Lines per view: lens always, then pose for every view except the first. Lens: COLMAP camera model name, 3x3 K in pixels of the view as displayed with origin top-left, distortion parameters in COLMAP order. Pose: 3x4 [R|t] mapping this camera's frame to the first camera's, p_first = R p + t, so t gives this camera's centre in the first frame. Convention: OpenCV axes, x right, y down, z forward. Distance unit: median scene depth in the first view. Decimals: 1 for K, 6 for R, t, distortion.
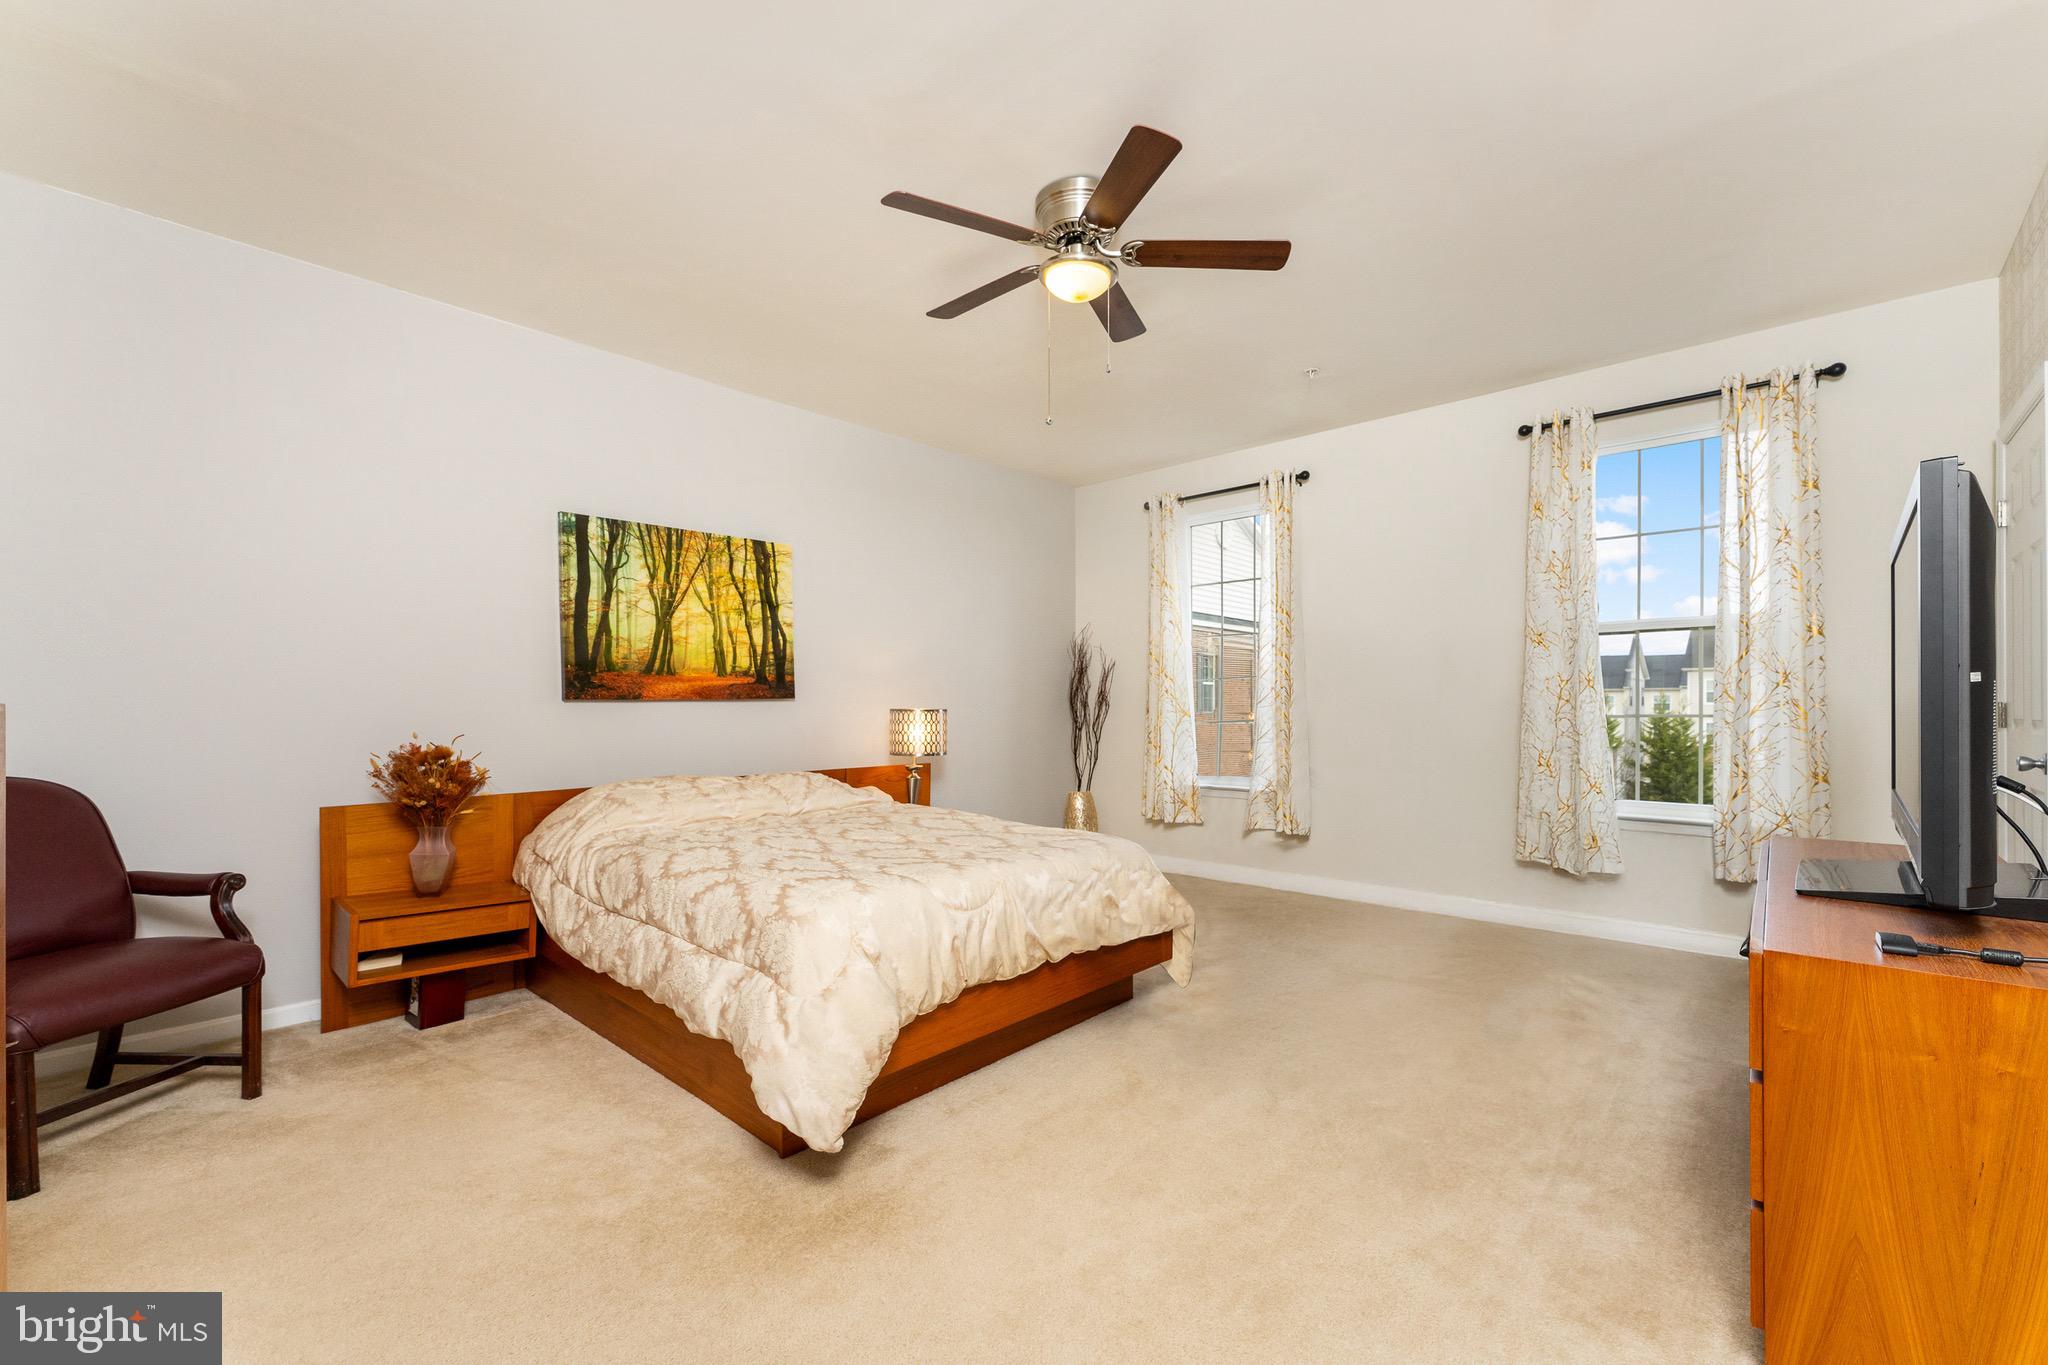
lens RADIAL K [[839.2, 0, 1023.6], [0, 839.2, 698.0], [0, 0, 1]] dist [0.002446, 0.000155]
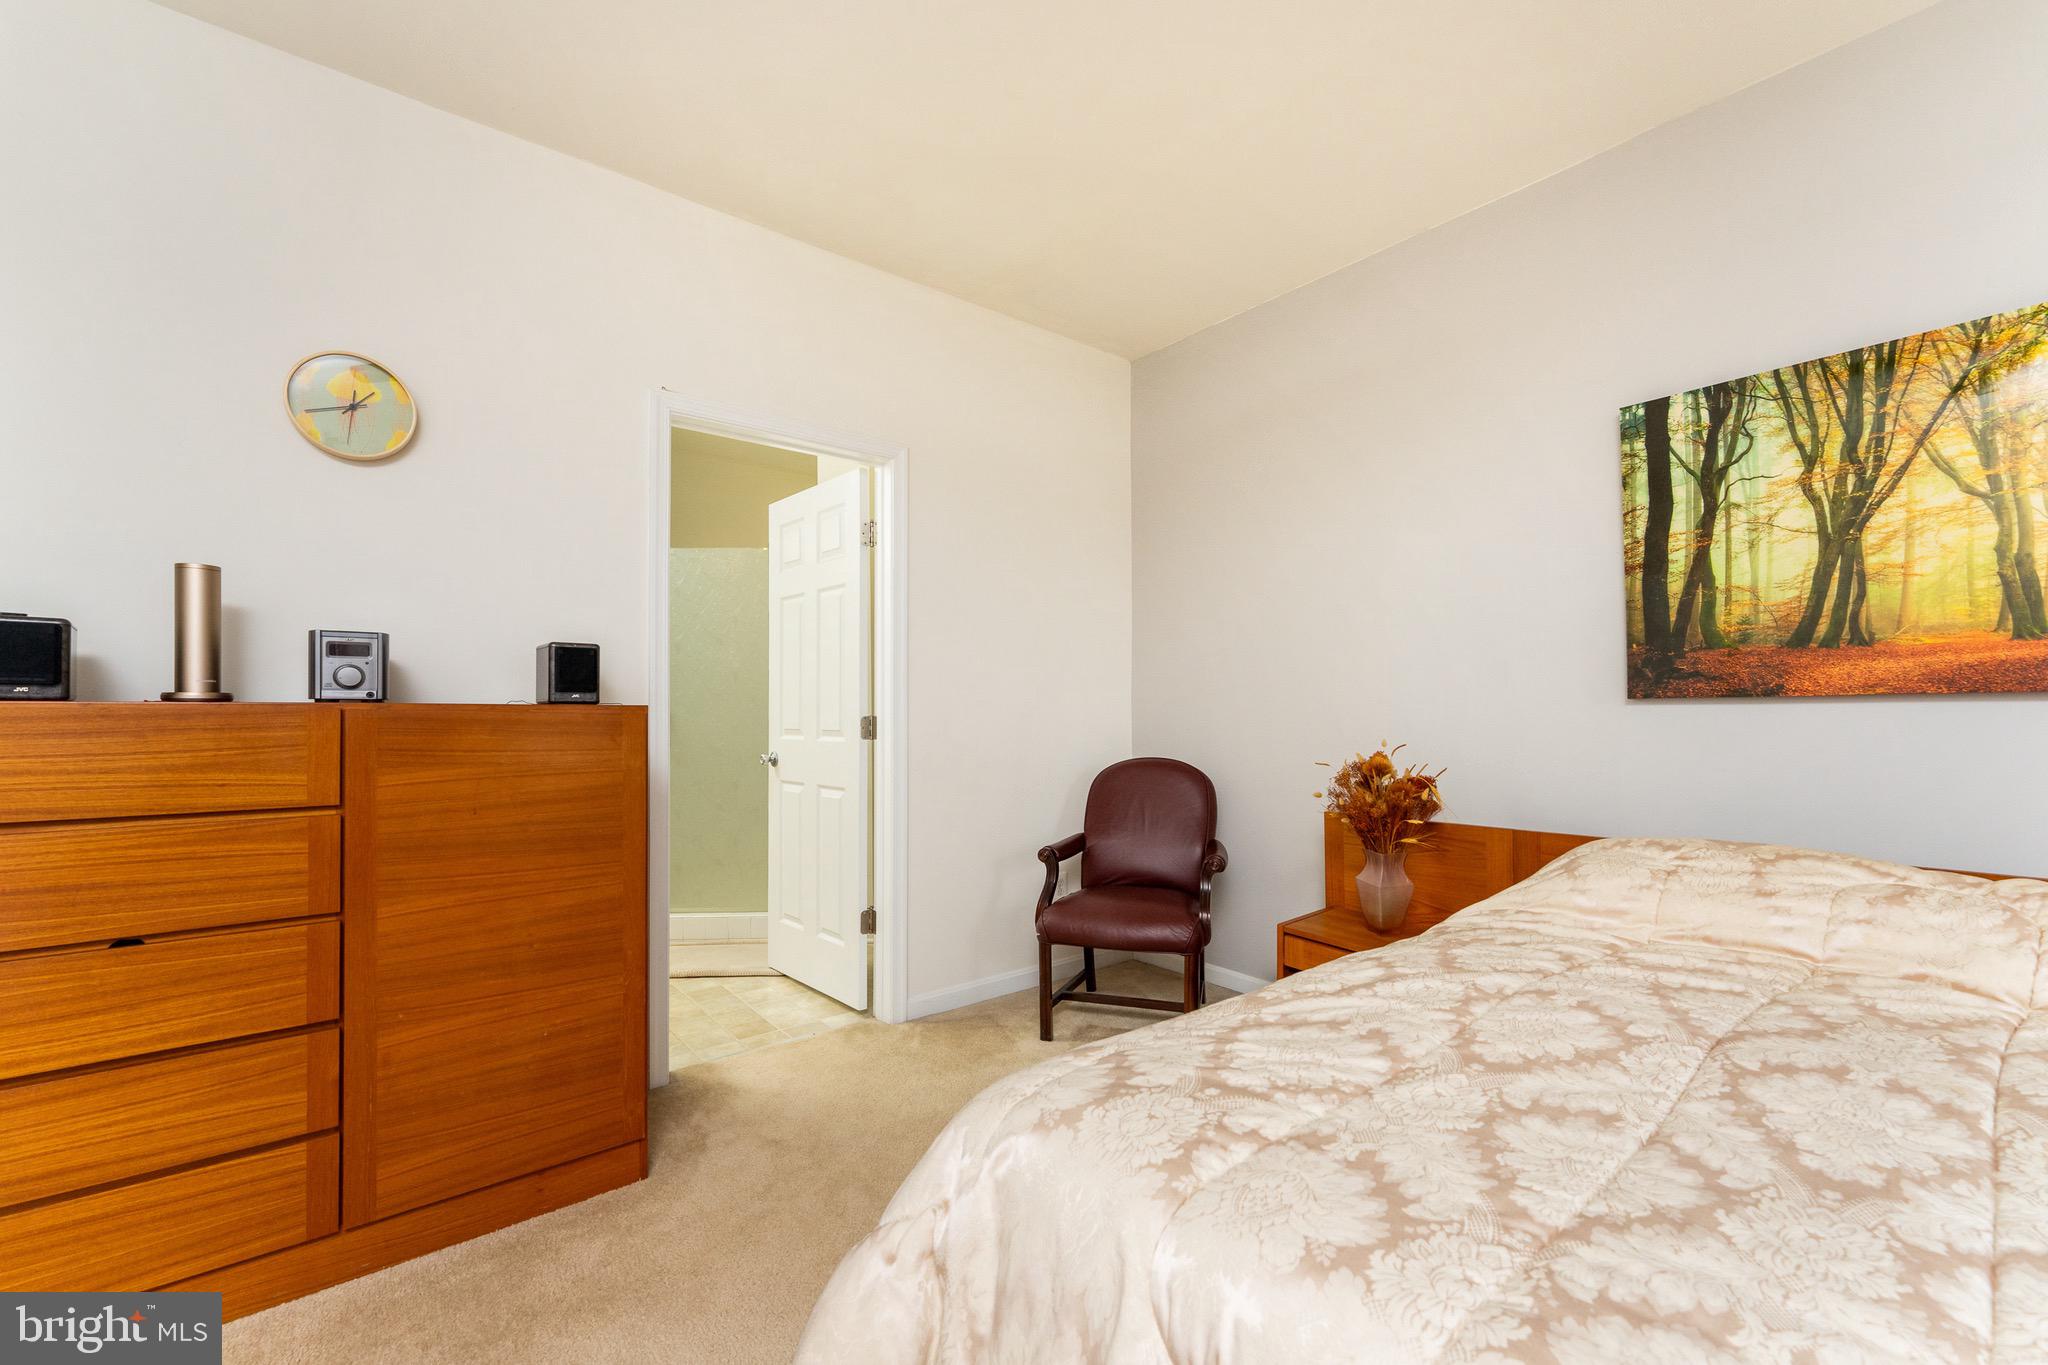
lens RADIAL K [[839.2, 0, 1021.9], [0, 839.2, 711.7], [0, 0, 1]] dist [0.002446, 0.000155]
pose [[-0.131541, 0.001841, -0.991309, 0.145471], [0.011065, 0.999939, 0.000389, 0.006398], [0.991249, -0.010918, -0.131553, 0.596057]]
